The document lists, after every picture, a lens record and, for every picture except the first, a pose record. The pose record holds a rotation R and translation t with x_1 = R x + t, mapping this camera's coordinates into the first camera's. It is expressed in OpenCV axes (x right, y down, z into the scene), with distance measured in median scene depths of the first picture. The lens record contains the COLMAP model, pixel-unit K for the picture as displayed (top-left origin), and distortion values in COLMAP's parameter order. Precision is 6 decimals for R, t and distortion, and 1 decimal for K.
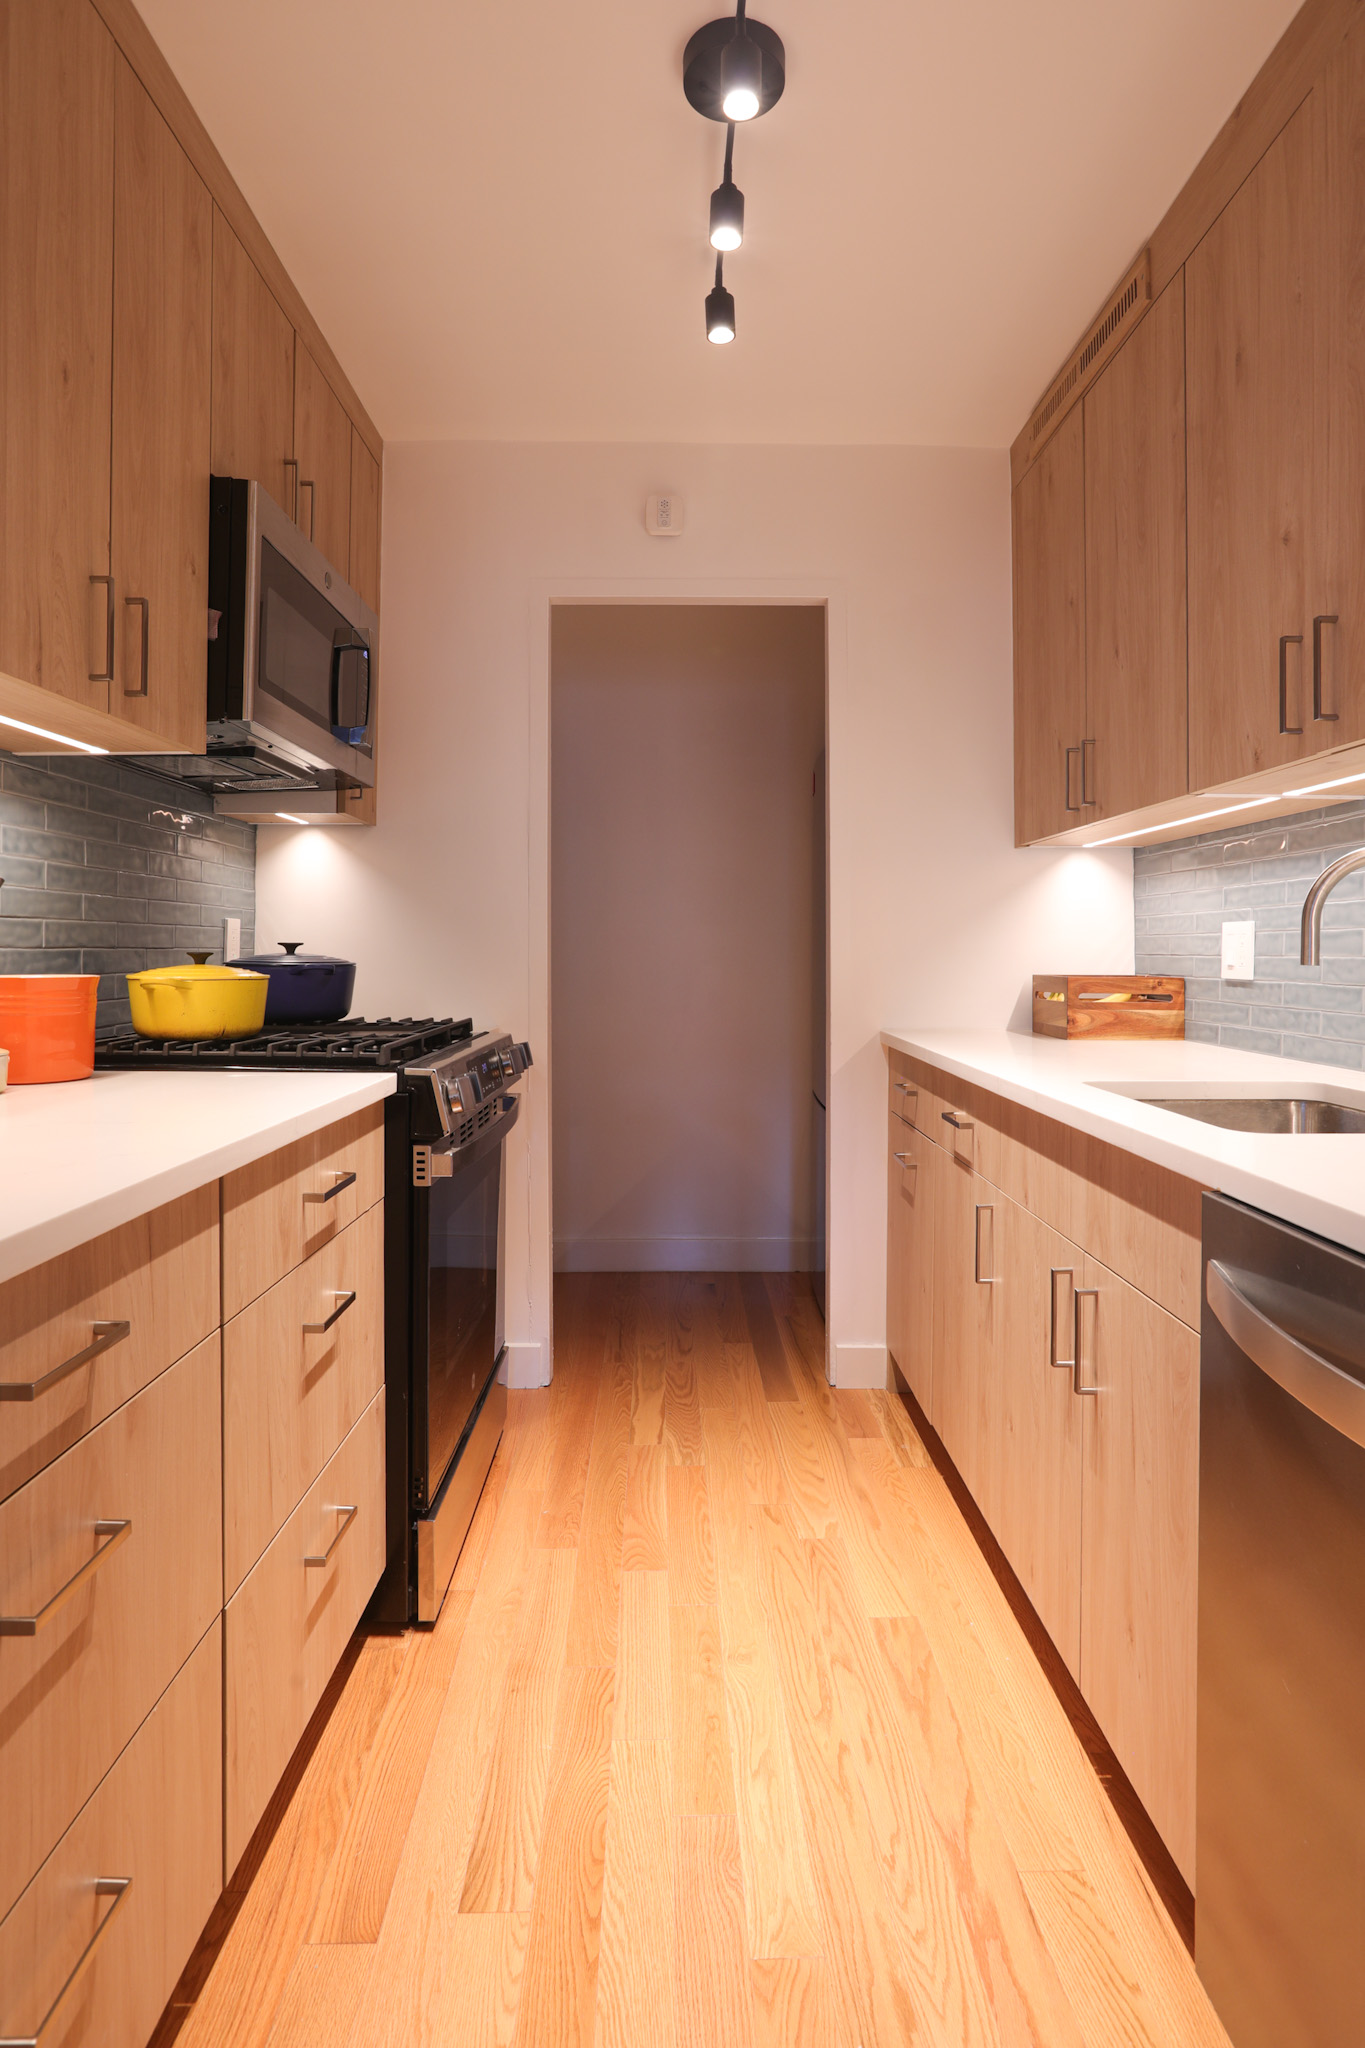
lens RADIAL K [[1116.2, 0, 681.8], [0, 1116.2, 1021.8], [0, 0, 1]] dist [0.000141, 0.000047]
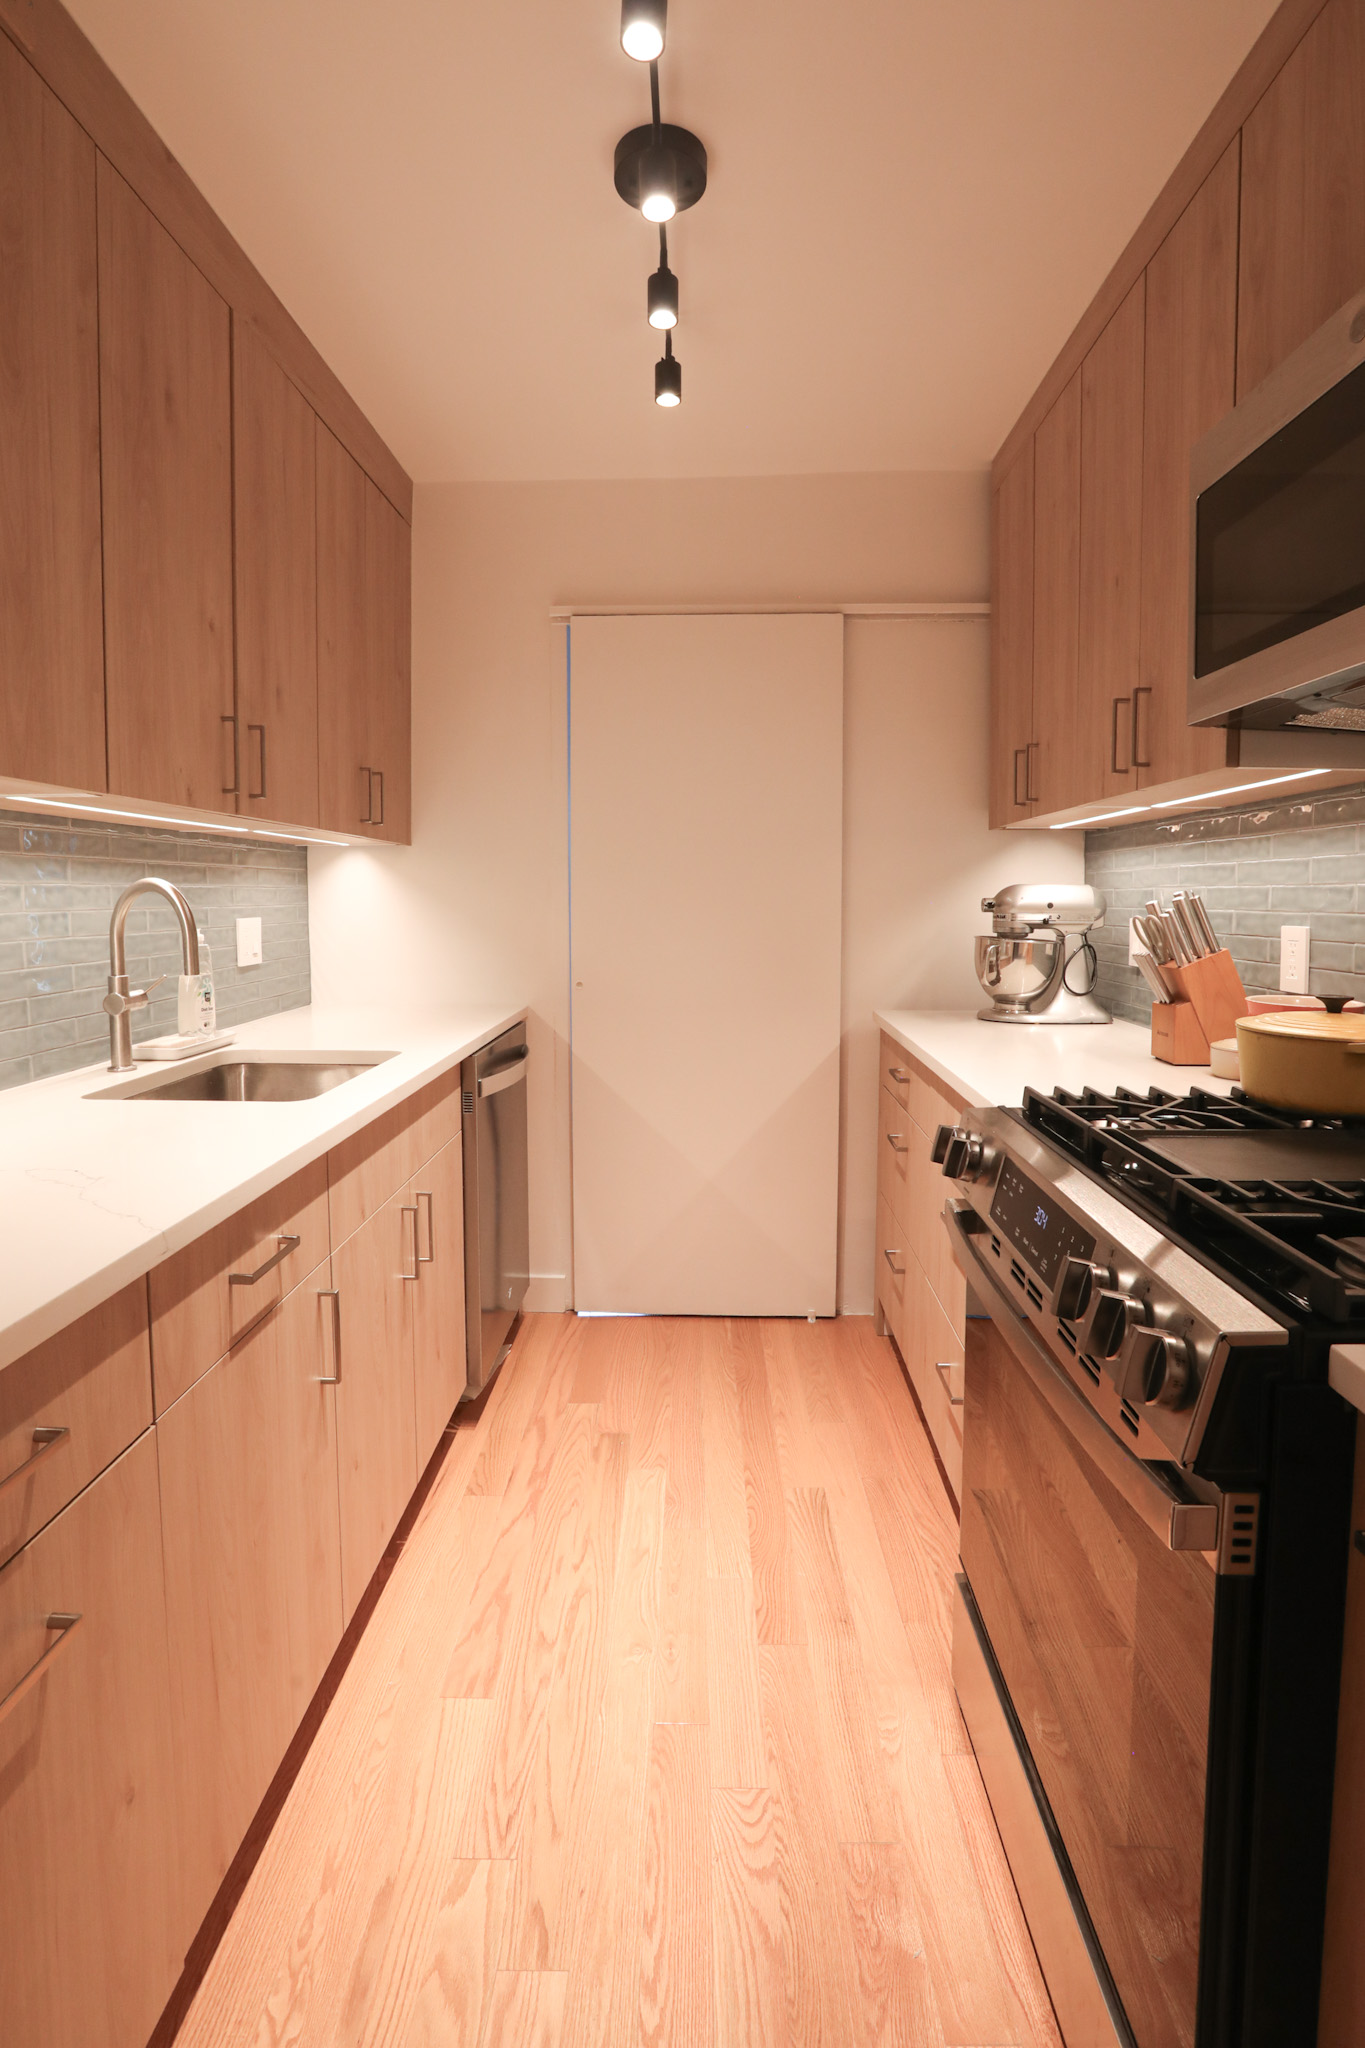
lens RADIAL K [[939.1, 0, 684.4], [0, 939.1, 1026.7], [0, 0, 1]] dist [-0.002087, -0.000078]
pose [[-0.999371, -0.013333, 0.032858, -0.010533], [-0.006548, 0.980076, 0.198517, -0.184084], [-0.034850, 0.198177, -0.979546, 1.811412]]
